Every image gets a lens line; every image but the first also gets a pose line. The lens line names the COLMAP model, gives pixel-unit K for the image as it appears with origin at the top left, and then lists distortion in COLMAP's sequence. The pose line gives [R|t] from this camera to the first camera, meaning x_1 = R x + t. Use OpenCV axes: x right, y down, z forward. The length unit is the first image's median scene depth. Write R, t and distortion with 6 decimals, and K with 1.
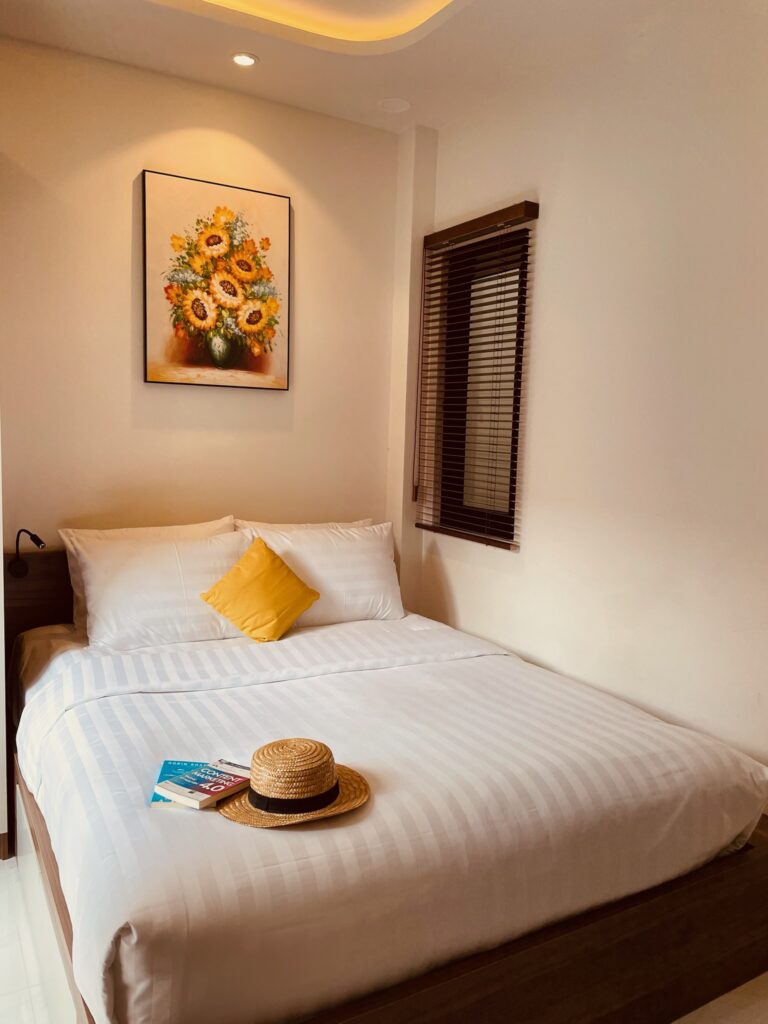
lens RADIAL K [[765.1, 0, 380.5], [0, 765.1, 516.0], [0, 0, 1]] dist [0.048377, -0.070104]
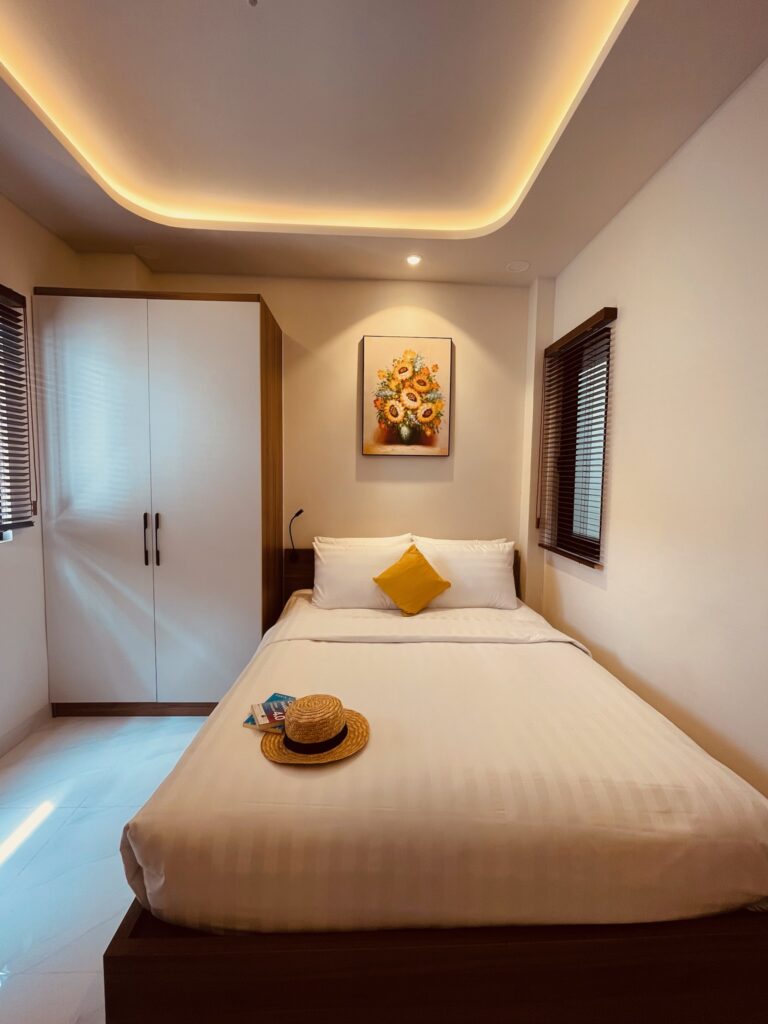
lens RADIAL K [[411.0, 0, 381.6], [0, 411.0, 511.0], [0, 0, 1]] dist [-0.001930, -0.000564]
pose [[0.884559, 0.019093, -0.466037, 0.167769], [-0.041535, 0.998417, -0.037932, -0.012104], [0.464575, 0.052910, 0.883952, 0.193250]]
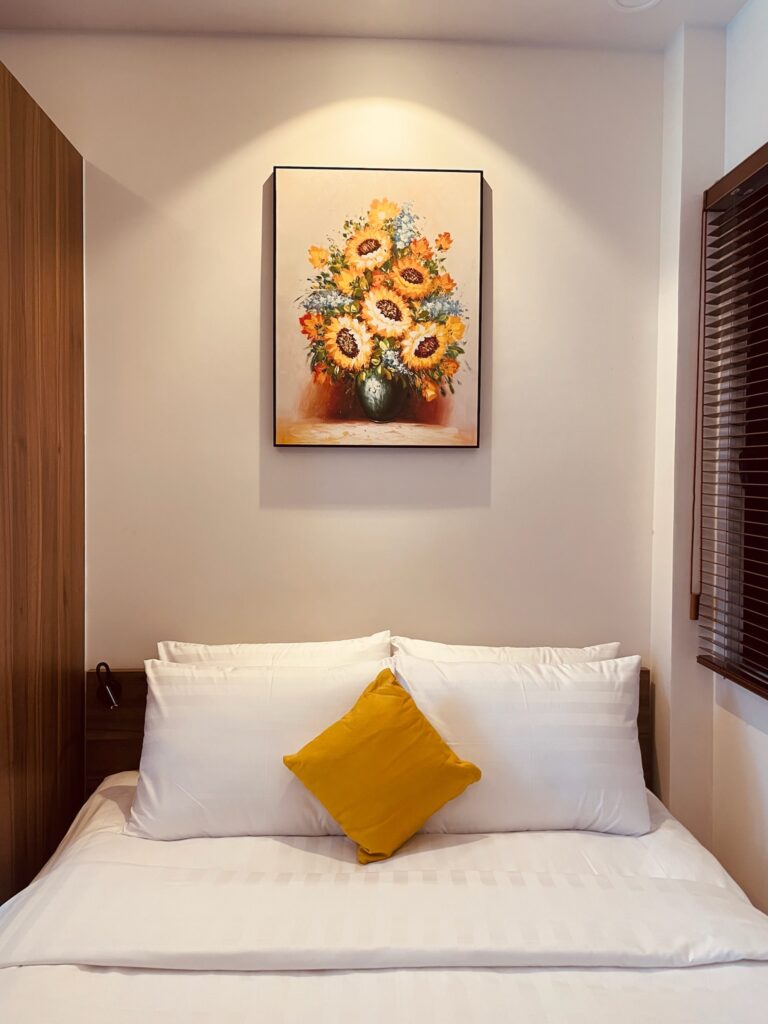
lens RADIAL K [[765.1, 0, 381.6], [0, 765.1, 512.9], [0, 0, 1]] dist [0.048377, -0.070104]
pose [[0.882349, -0.003638, -0.470582, 0.130220], [-0.035475, 0.996611, -0.074221, -0.056943], [0.469257, 0.082183, 0.879229, 0.392330]]
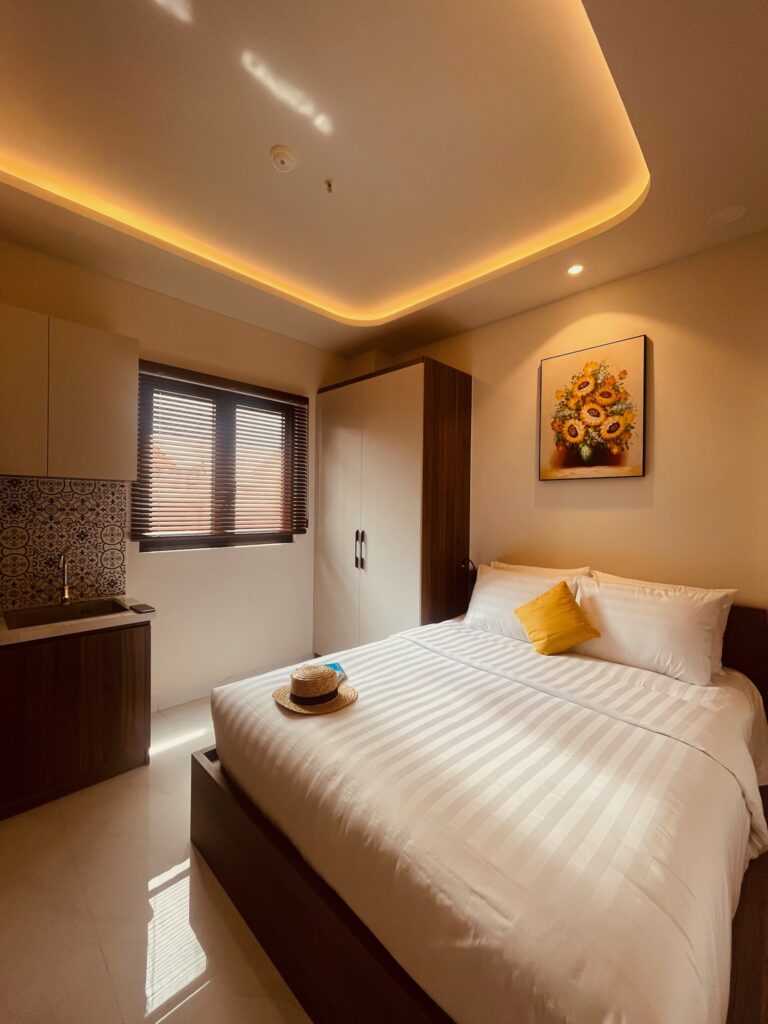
lens RADIAL K [[411.0, 0, 381.8], [0, 411.0, 509.2], [0, 0, 1]] dist [-0.001930, -0.000564]
pose [[0.263357, -0.017292, -0.964543, 0.459959], [-0.110304, 0.992742, -0.047914, -0.028765], [0.958372, 0.119012, 0.259538, 0.428664]]
